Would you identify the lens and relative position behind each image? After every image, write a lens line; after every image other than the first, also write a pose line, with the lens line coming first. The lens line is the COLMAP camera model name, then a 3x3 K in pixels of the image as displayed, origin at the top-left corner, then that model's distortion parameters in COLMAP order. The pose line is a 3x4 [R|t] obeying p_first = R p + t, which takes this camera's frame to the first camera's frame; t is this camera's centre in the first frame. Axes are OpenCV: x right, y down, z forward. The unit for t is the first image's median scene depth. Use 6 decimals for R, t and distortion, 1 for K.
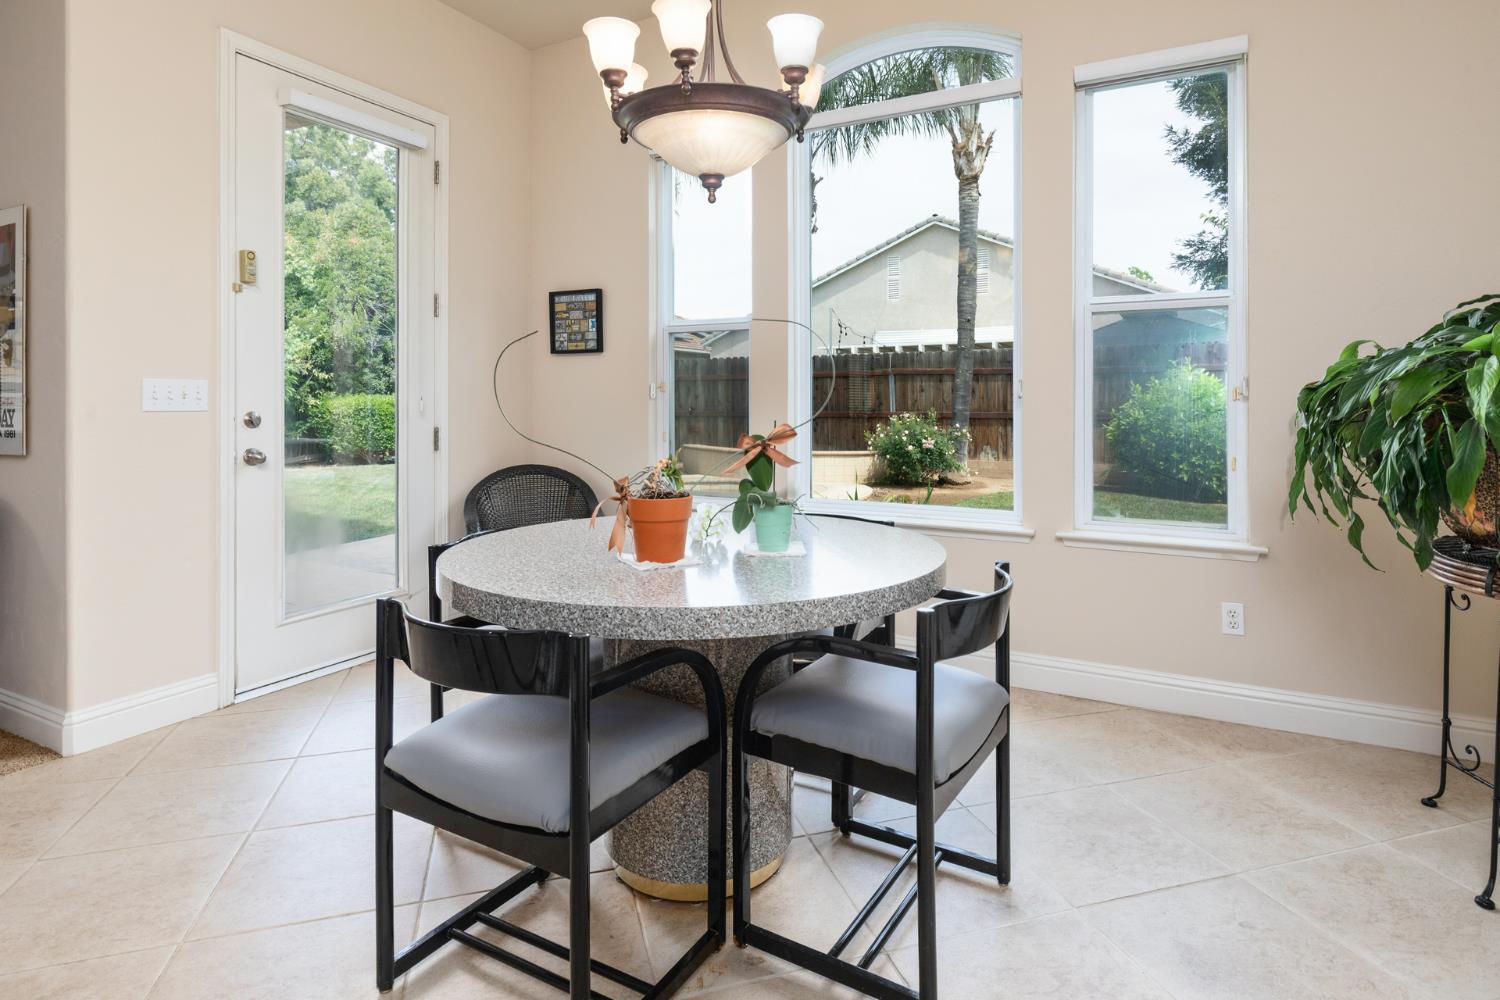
lens RADIAL K [[863.9, 0, 715.9], [0, 863.9, 412.1], [0, 0, 1]] dist [-0.002178, -0.003198]
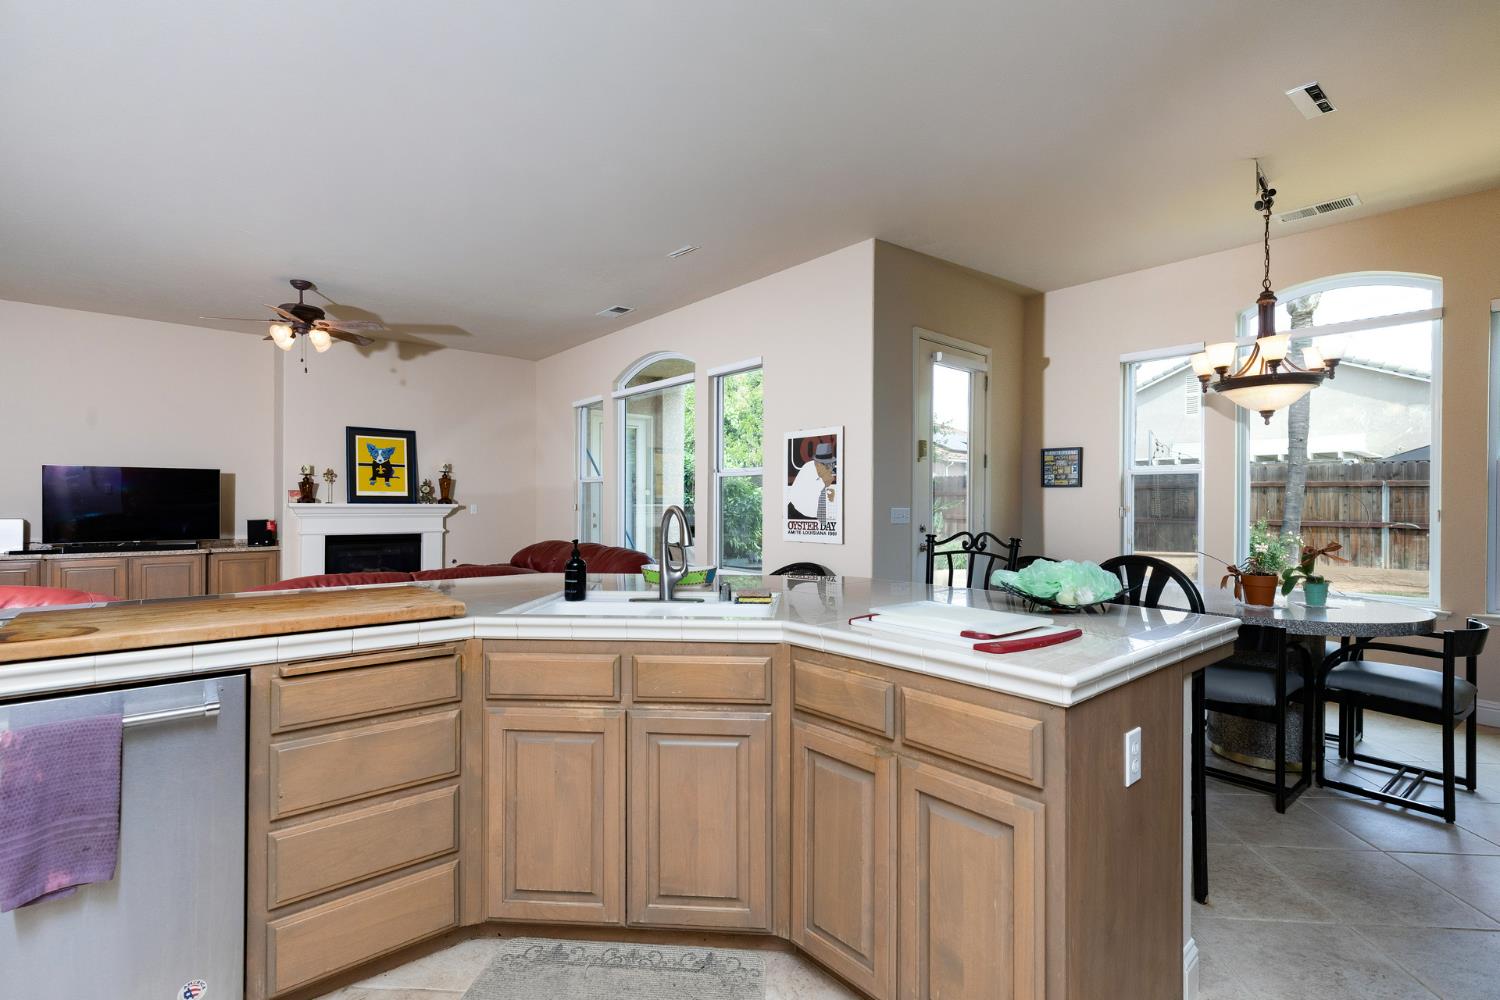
lens RADIAL K [[701.2, 0, 739.7], [0, 701.2, 508.9], [0, 0, 1]] dist [0.001701, 0.002733]
pose [[0.937373, 0.008617, -0.348221, -0.268440], [-0.010594, 0.999937, -0.003774, -0.016685], [0.348167, 0.007227, 0.937405, -0.422428]]
